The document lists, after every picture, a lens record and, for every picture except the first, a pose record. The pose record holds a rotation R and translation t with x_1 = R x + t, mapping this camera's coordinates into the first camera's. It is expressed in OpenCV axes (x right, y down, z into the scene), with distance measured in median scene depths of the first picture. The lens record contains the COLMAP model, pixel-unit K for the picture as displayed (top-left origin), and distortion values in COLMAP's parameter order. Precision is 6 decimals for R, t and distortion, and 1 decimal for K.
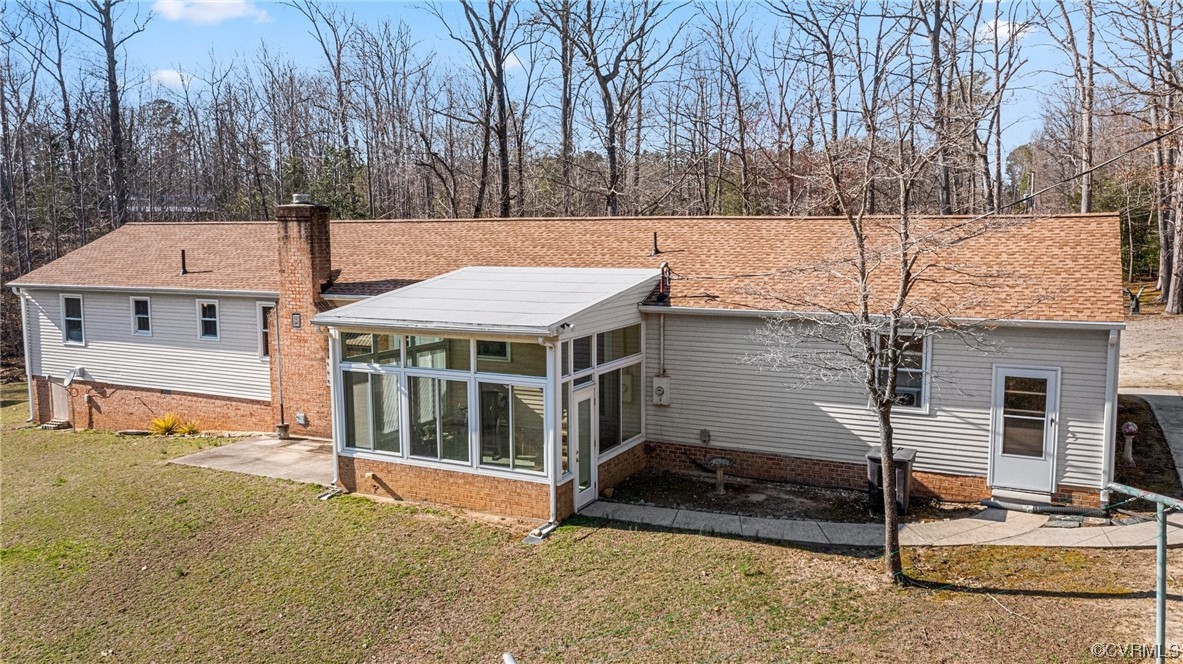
lens RADIAL K [[943.4, 0, 587.6], [0, 943.4, 329.0], [0, 0, 1]] dist [-0.023979, 0.004085]
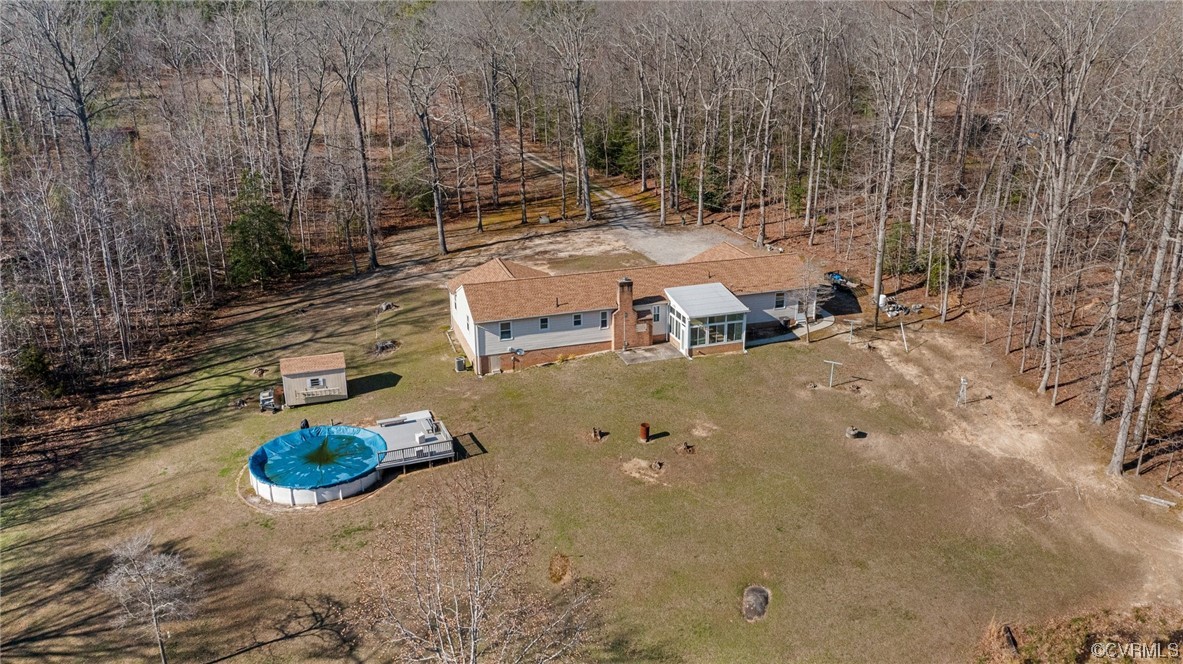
lens RADIAL K [[943.4, 0, 593.7], [0, 943.4, 330.9], [0, 0, 1]] dist [-0.023979, 0.004085]
pose [[0.714992, -0.235470, 0.658286, -2.562077], [0.082117, 0.963342, 0.255398, -0.804071], [-0.694294, -0.128551, 0.708118, -1.255998]]
